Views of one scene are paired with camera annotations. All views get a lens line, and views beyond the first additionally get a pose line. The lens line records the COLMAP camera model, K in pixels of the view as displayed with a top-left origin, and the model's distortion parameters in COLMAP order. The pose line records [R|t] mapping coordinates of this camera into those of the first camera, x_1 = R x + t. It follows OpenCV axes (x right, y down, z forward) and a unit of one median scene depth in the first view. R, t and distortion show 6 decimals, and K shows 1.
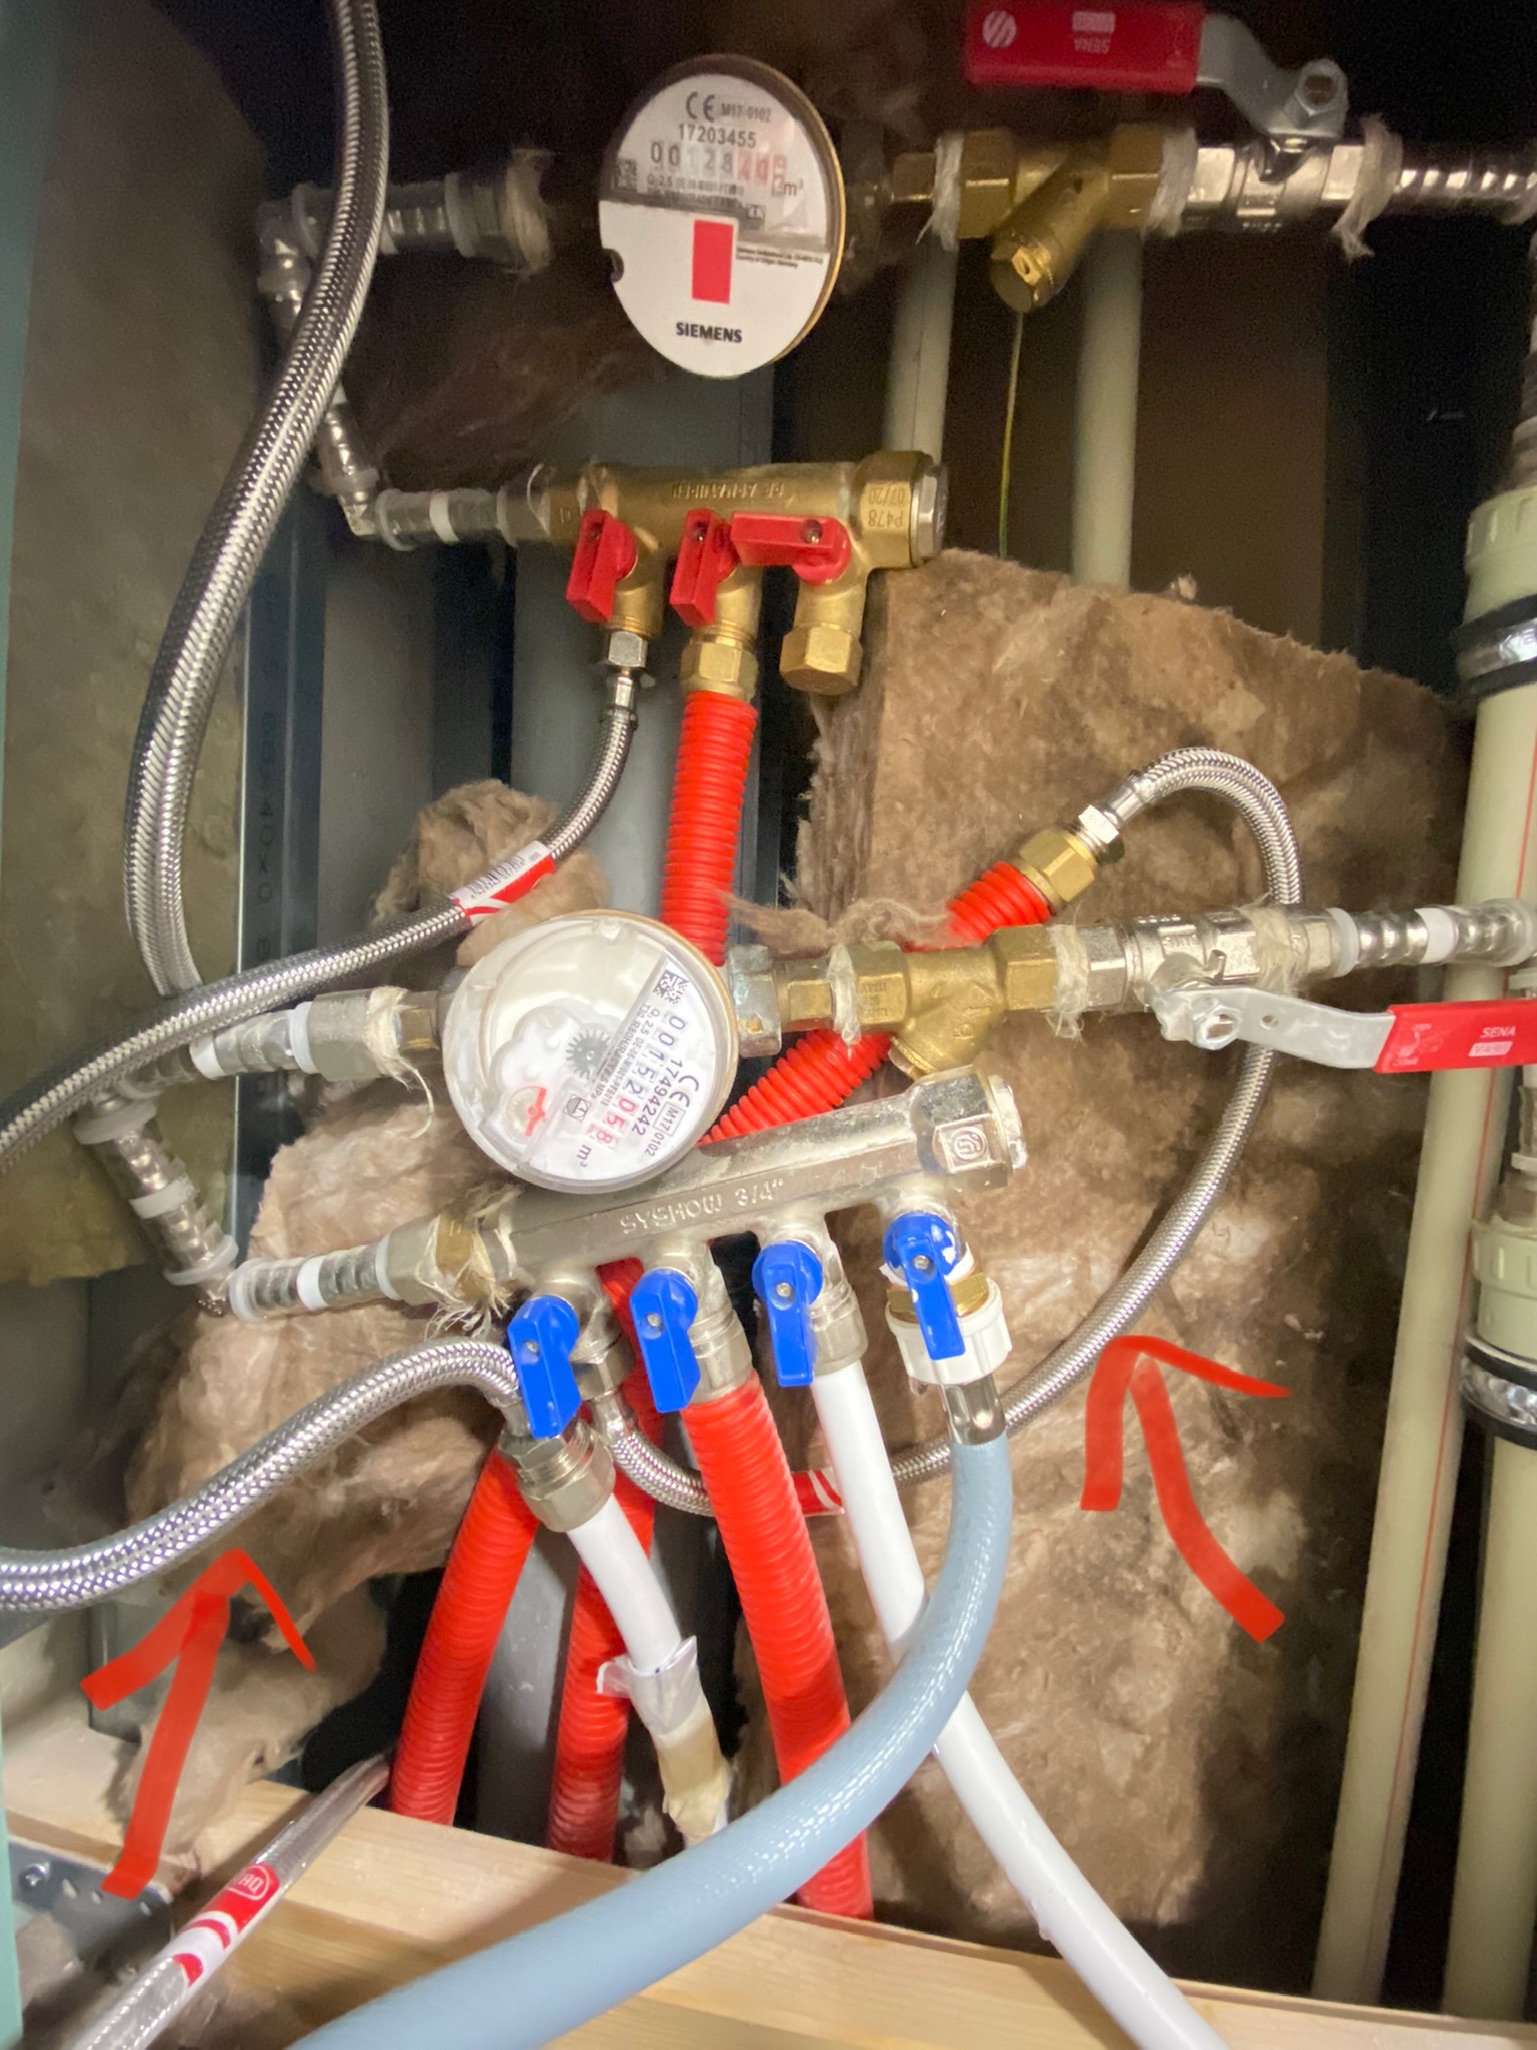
lens RADIAL K [[797.8, 0, 776.3], [0, 797.8, 1035.4], [0, 0, 1]] dist [-0.000385, -0.000119]
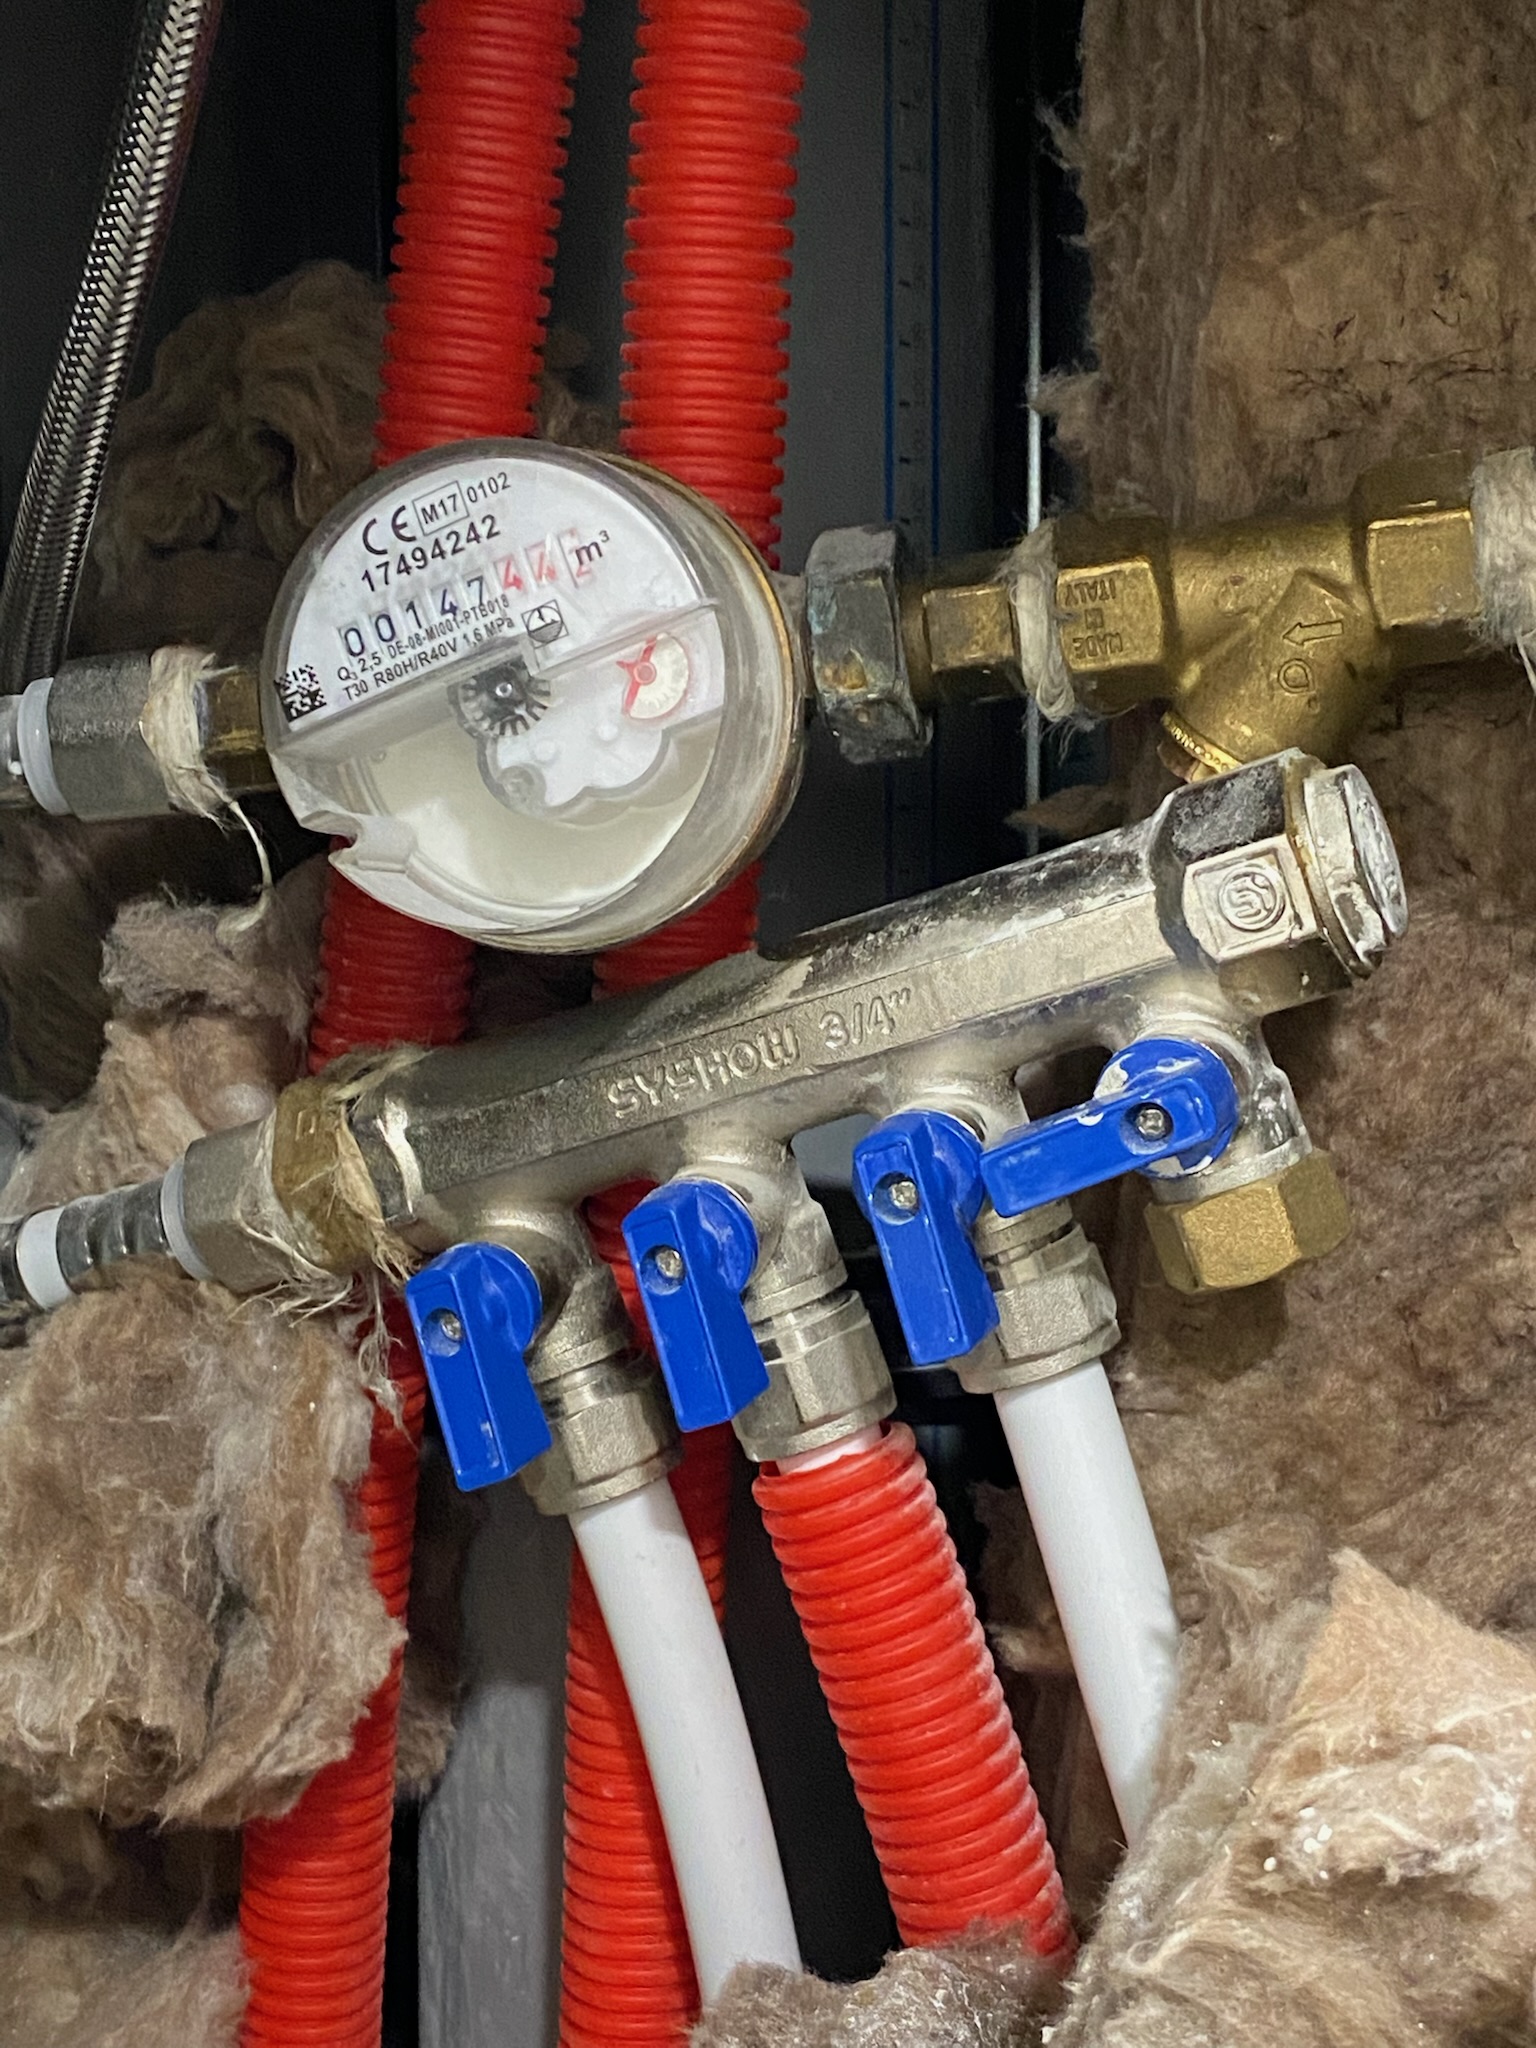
lens RADIAL K [[3095.3, 0, 819.7], [0, 3095.3, 1029.1], [0, 0, 1]] dist [0.016918, 0.000000]
pose [[0.973821, -0.031750, -0.225090, 0.373105], [0.043269, 0.997984, 0.046426, 0.105594], [0.223162, -0.054950, 0.973231, -0.867349]]
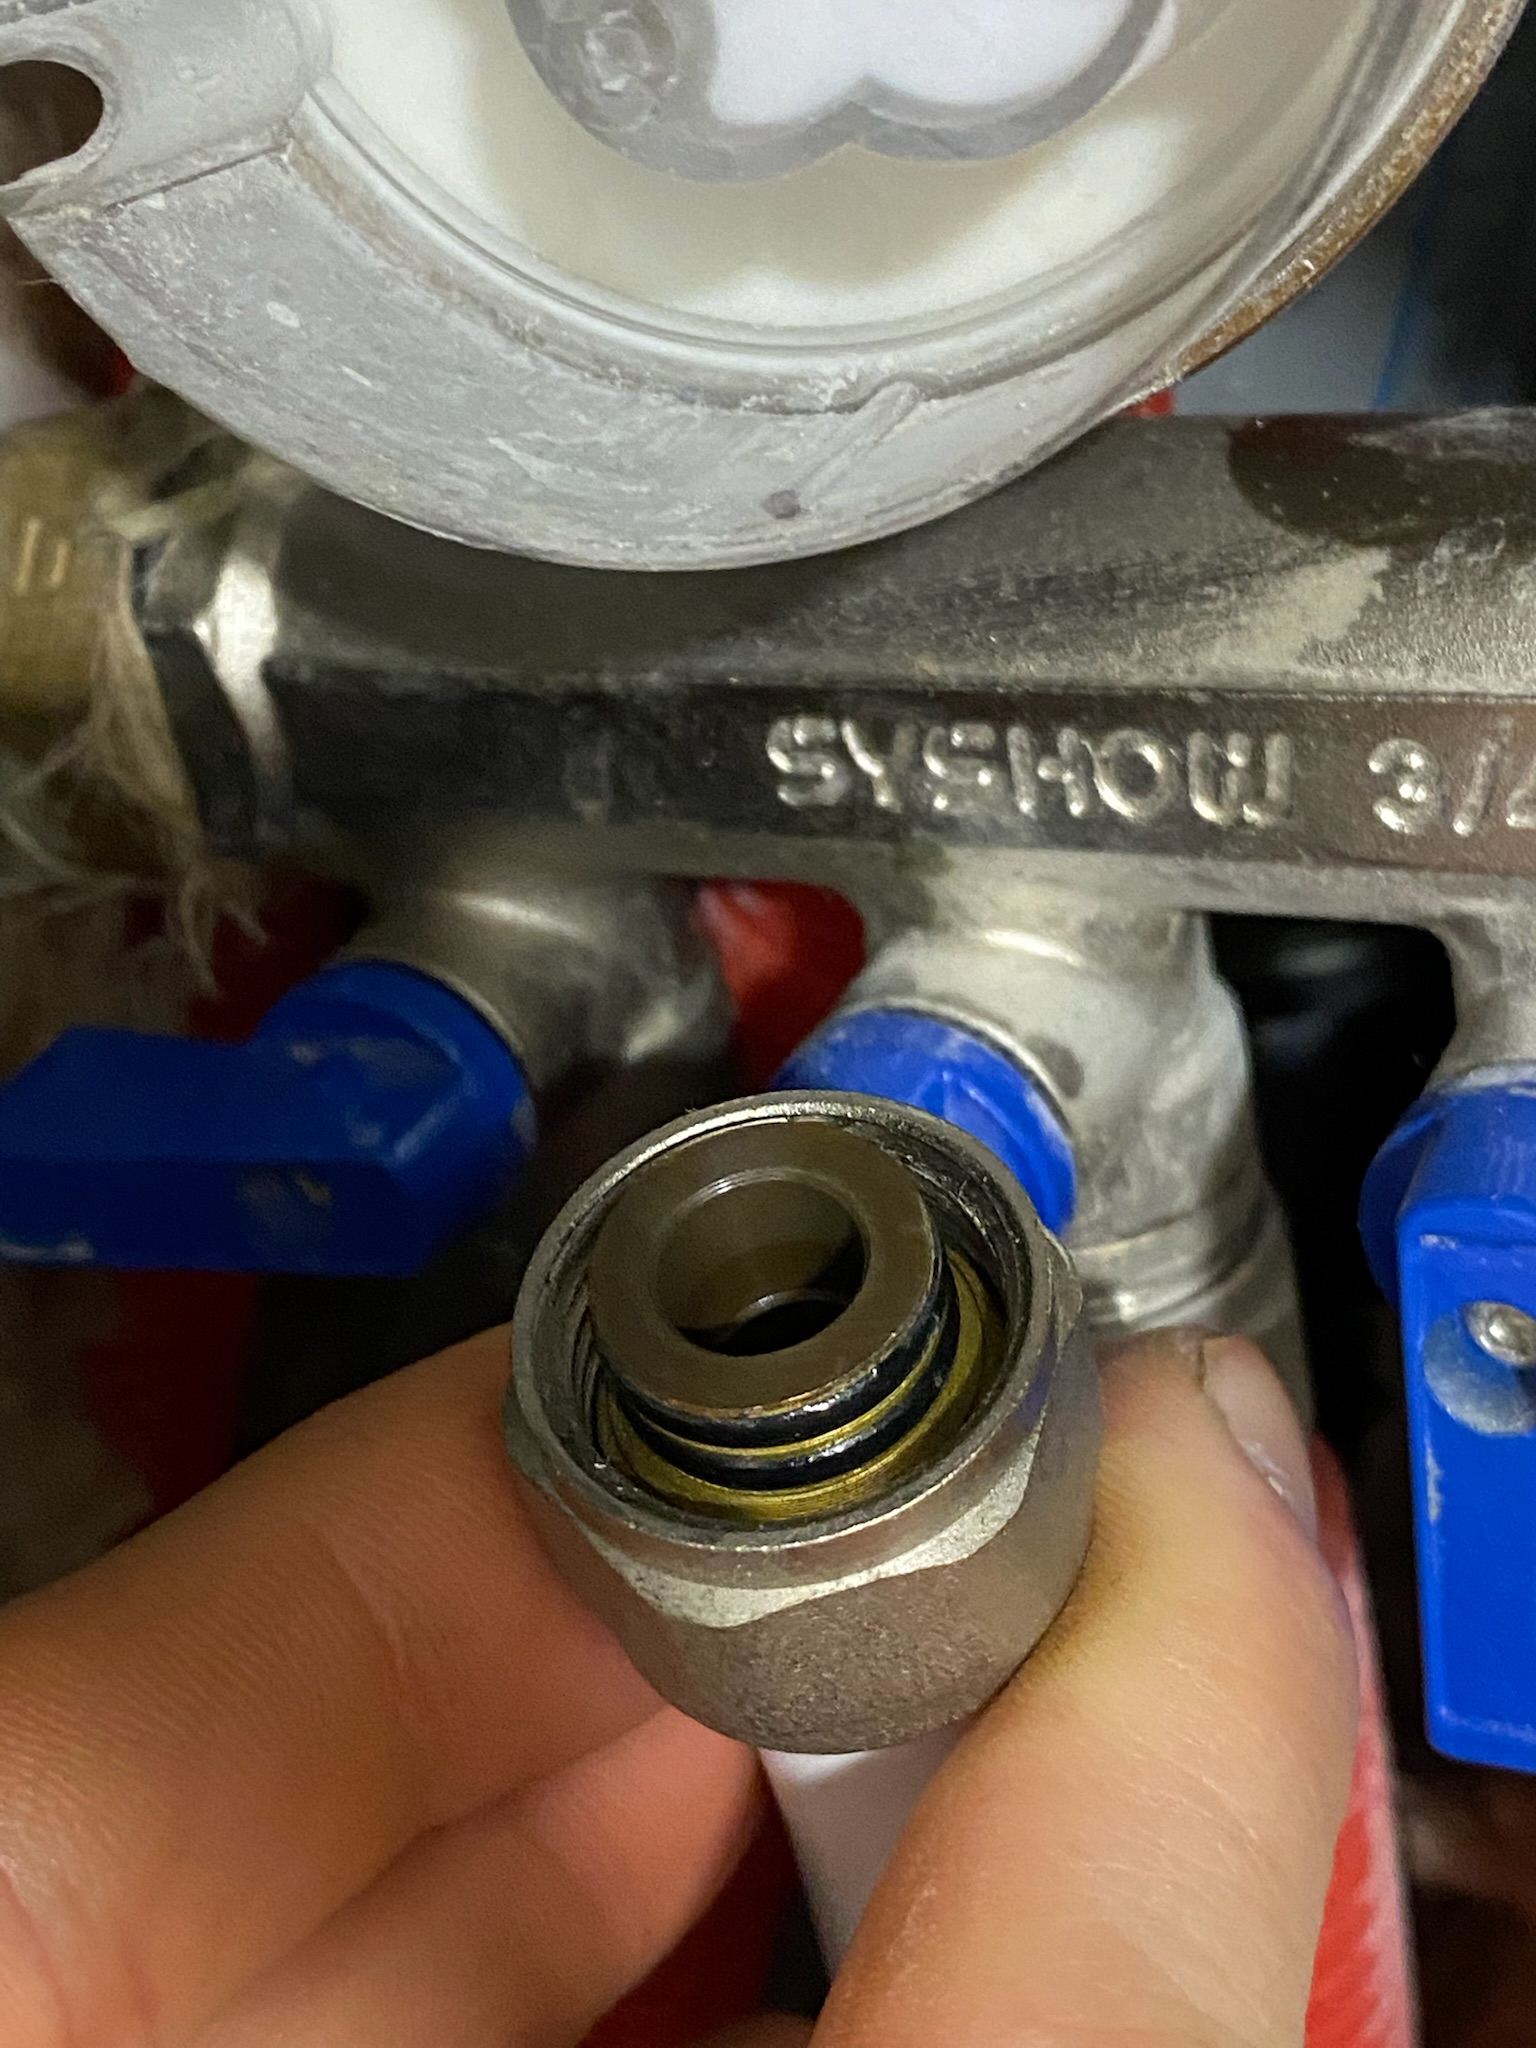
lens RADIAL K [[3095.3, 0, 754.9], [0, 3095.3, 1024.7], [0, 0, 1]] dist [0.016918, 0.000000]
pose [[0.941378, 0.246973, -0.229808, -0.006685], [-0.104950, 0.861805, 0.496264, -0.079580], [0.320614, -0.443054, 0.837204, 0.329477]]
